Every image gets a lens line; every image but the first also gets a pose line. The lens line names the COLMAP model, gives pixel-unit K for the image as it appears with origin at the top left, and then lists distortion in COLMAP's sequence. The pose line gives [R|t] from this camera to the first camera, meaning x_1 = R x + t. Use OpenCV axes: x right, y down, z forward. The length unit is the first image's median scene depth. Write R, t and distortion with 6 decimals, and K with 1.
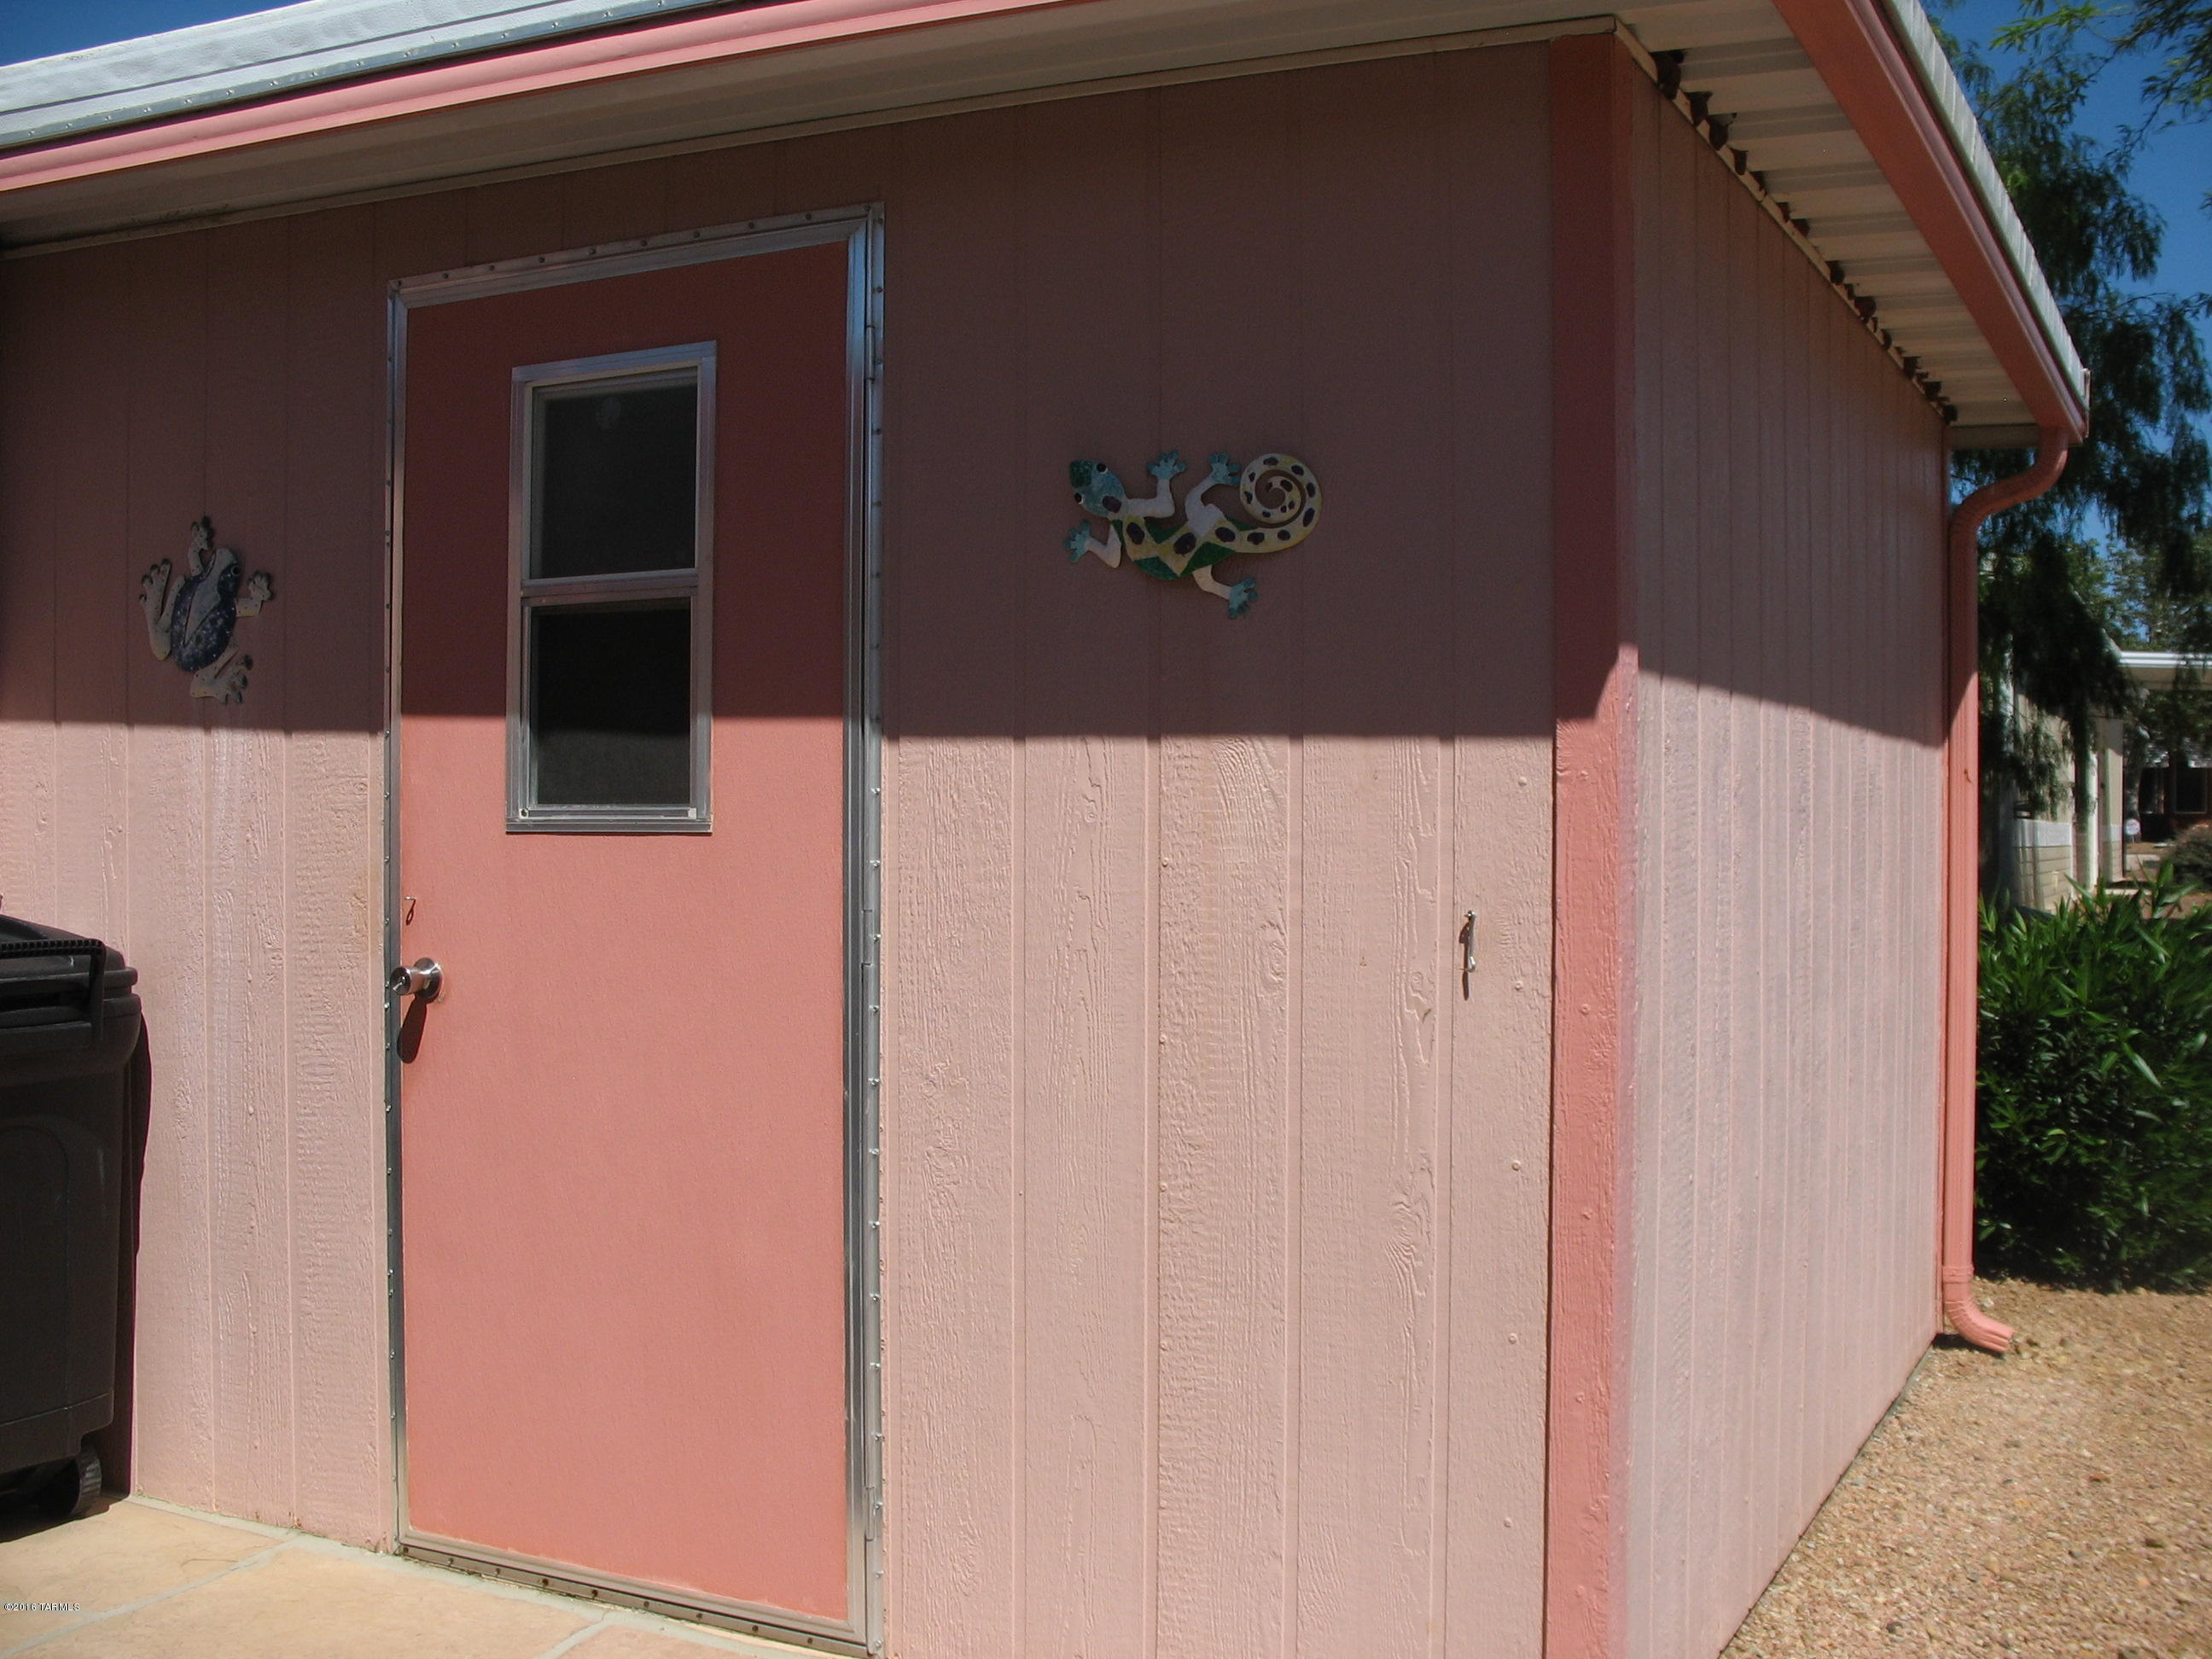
lens RADIAL K [[2310.5, 0, 1105.4], [0, 2310.5, 860.8], [0, 0, 1]] dist [-0.187581, 0.217240]
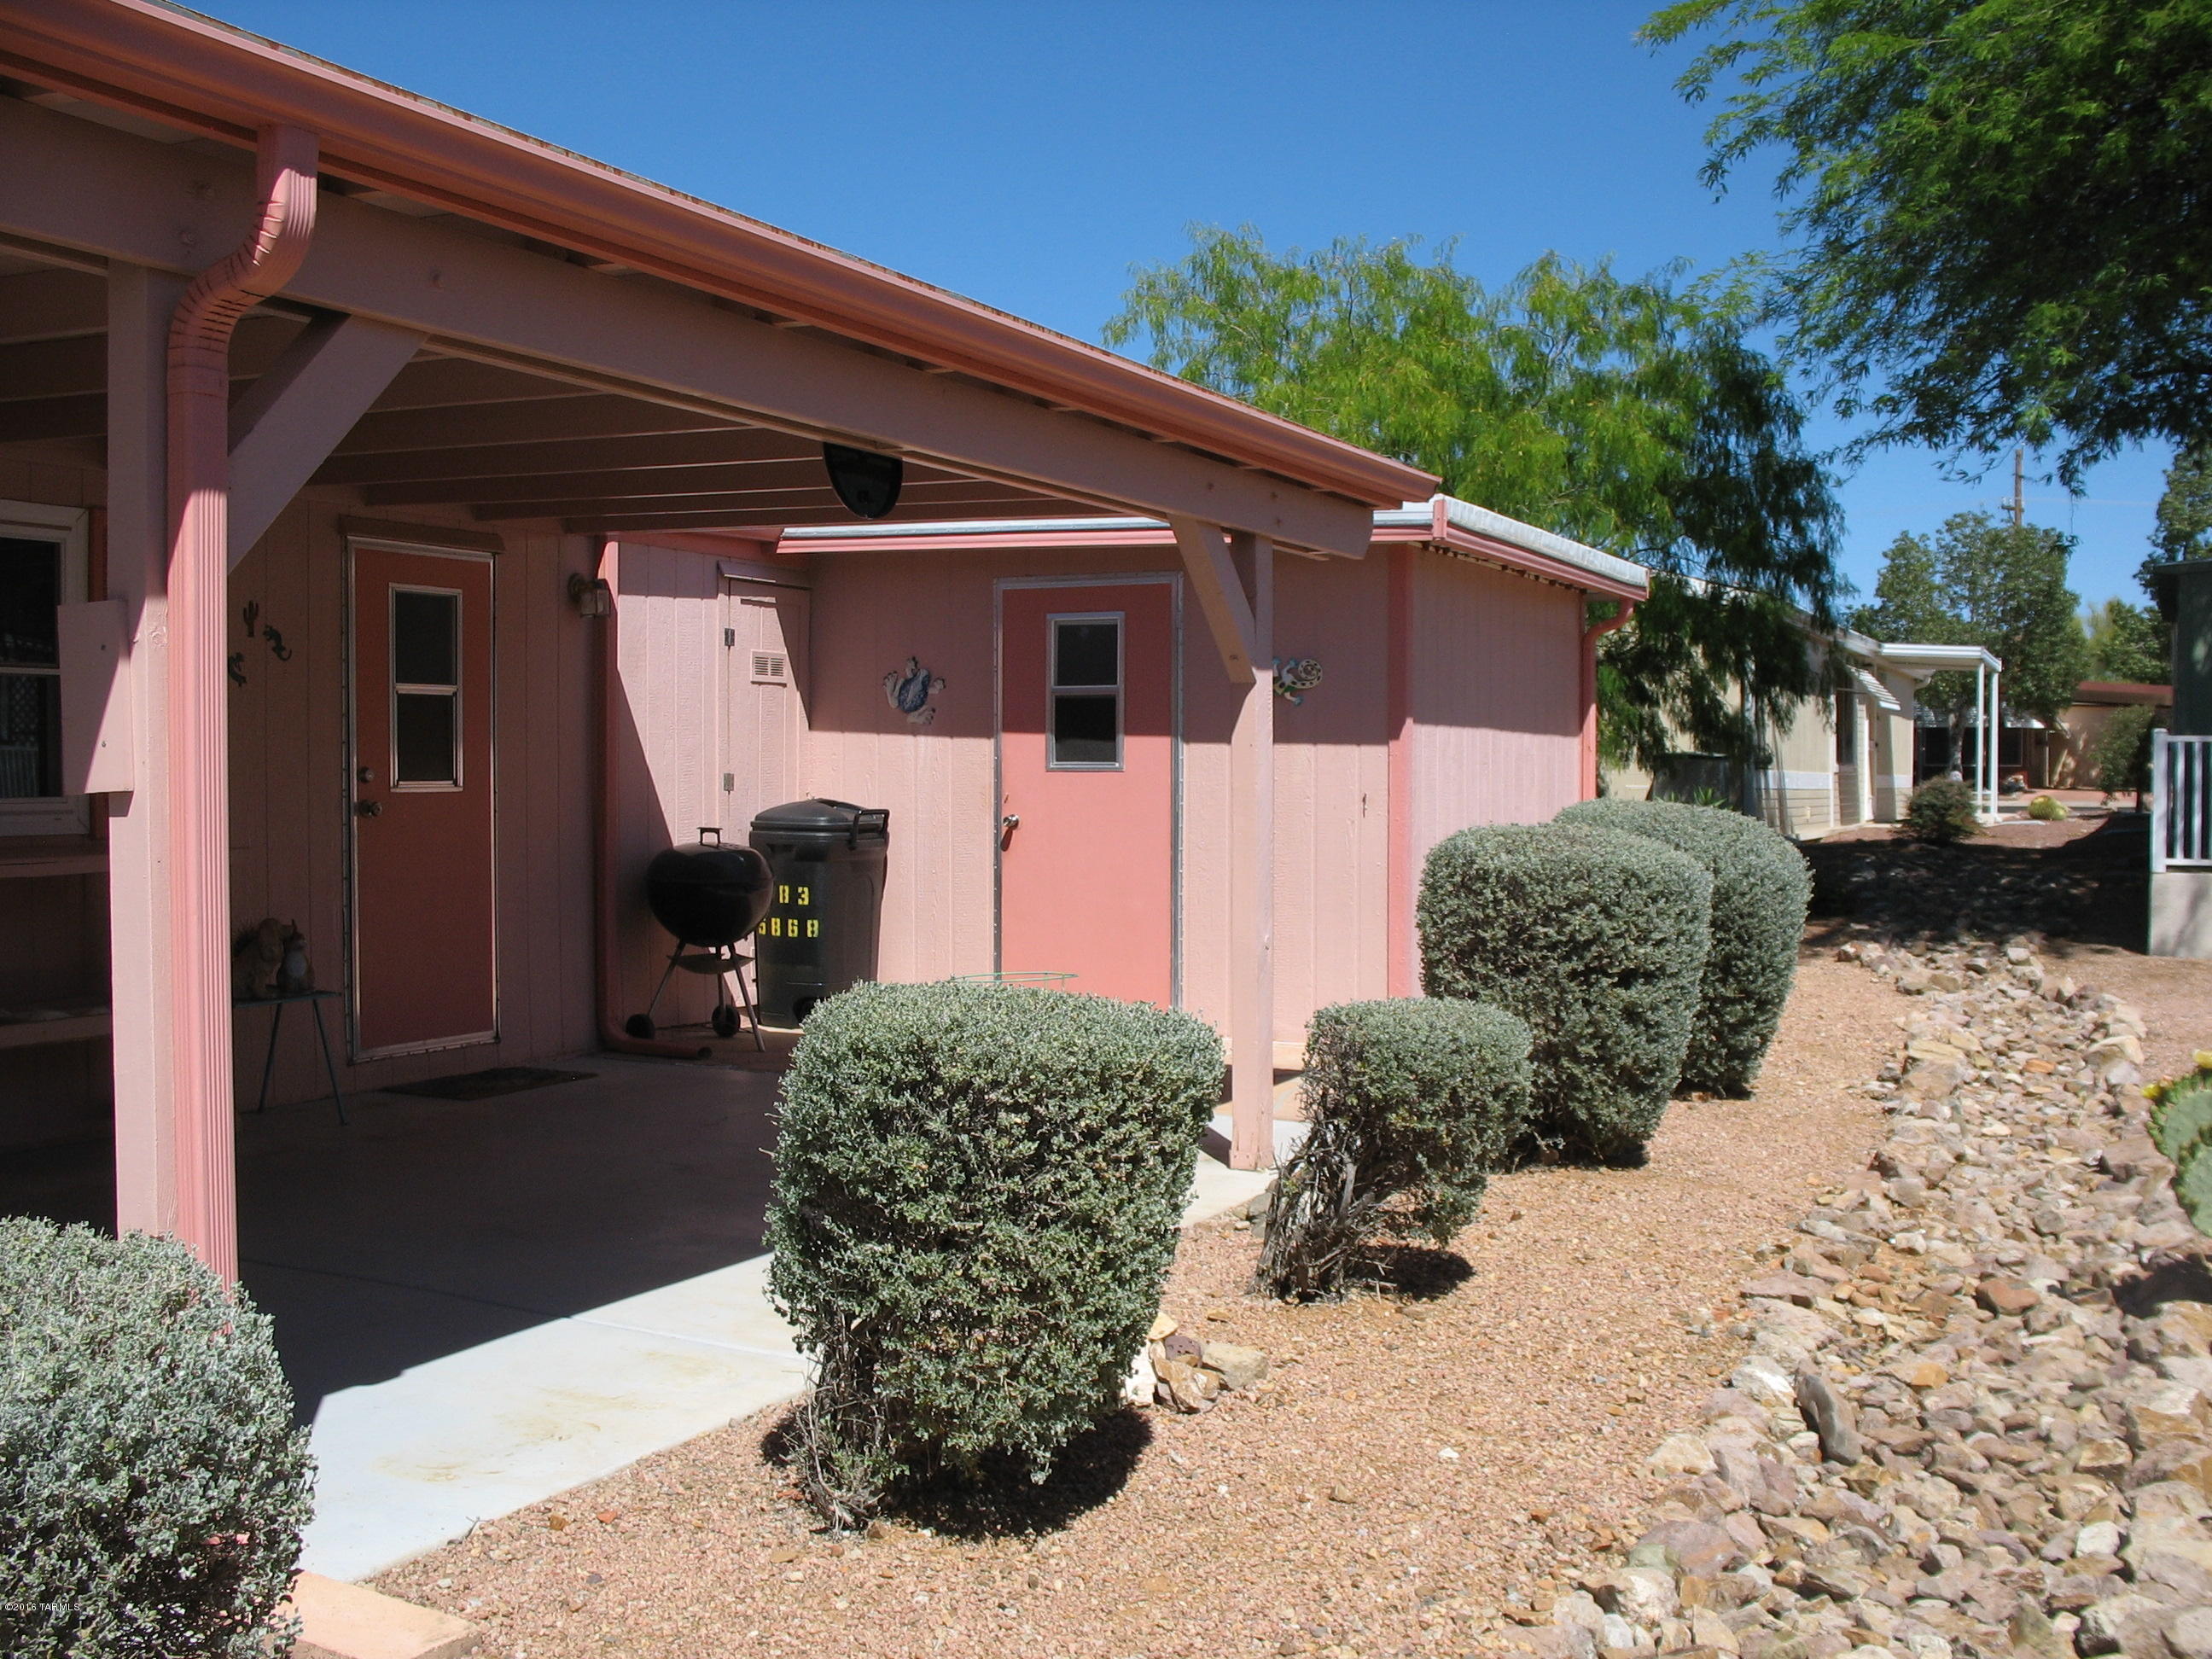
lens RADIAL K [[2310.5, 0, 1105.4], [0, 2310.5, 860.8], [0, 0, 1]] dist [-0.187581, 0.217240]
pose [[0.999623, -0.001189, 0.027441, -0.262353], [0.000618, 0.999783, 0.020809, 0.040512], [-0.027460, -0.020784, 0.999407, -1.965058]]
